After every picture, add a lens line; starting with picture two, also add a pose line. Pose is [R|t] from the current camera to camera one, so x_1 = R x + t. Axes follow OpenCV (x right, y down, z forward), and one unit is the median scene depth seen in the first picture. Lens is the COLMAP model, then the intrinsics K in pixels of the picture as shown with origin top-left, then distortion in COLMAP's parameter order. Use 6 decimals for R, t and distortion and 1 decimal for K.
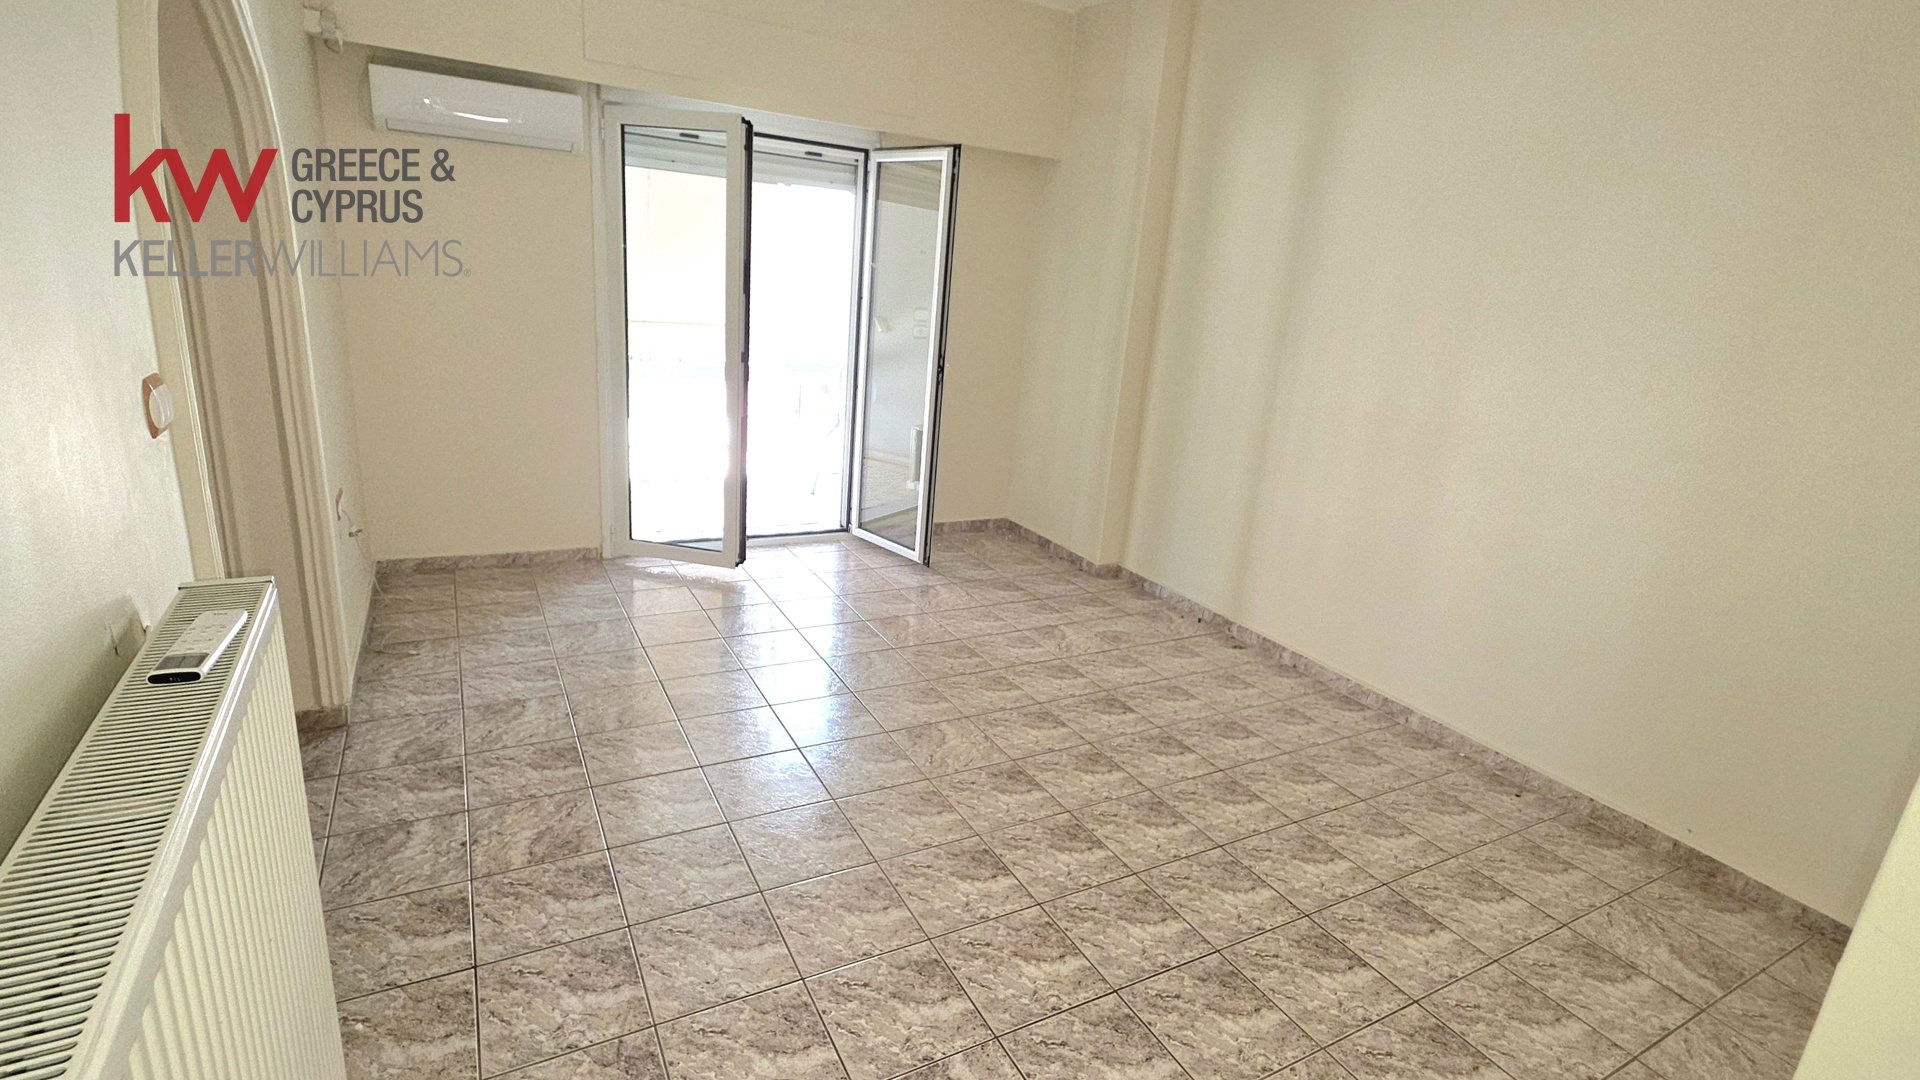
lens RADIAL K [[889.0, 0, 960.0], [0, 889.0, 540.0], [0, 0, 1]] dist [0.000325, -0.000286]
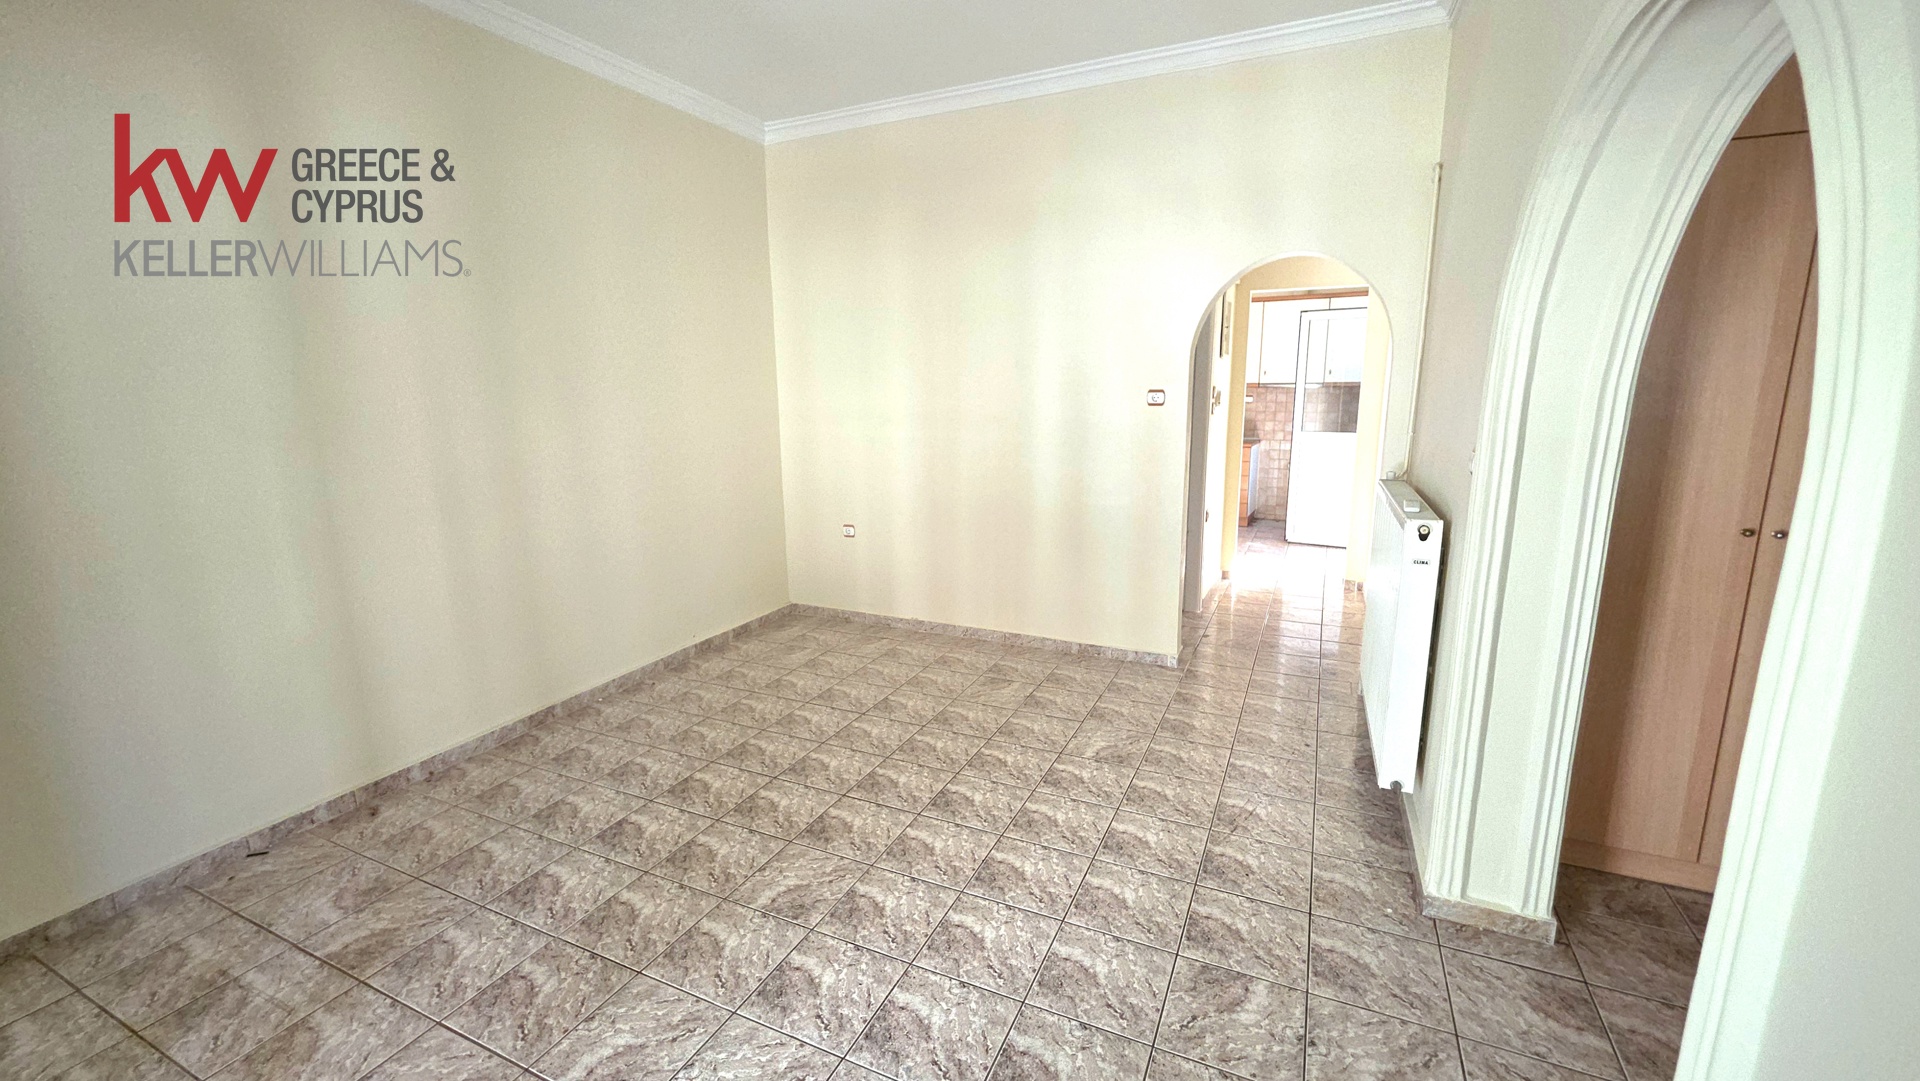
lens RADIAL K [[764.9, 0, 962.7], [0, 764.9, 529.9], [0, 0, 1]] dist [0.000361, -0.000435]
pose [[-0.584710, -0.229532, 0.778093, -0.778302], [0.200291, 0.888600, 0.412643, -0.462942], [-0.786128, 0.397122, -0.473600, 1.341704]]
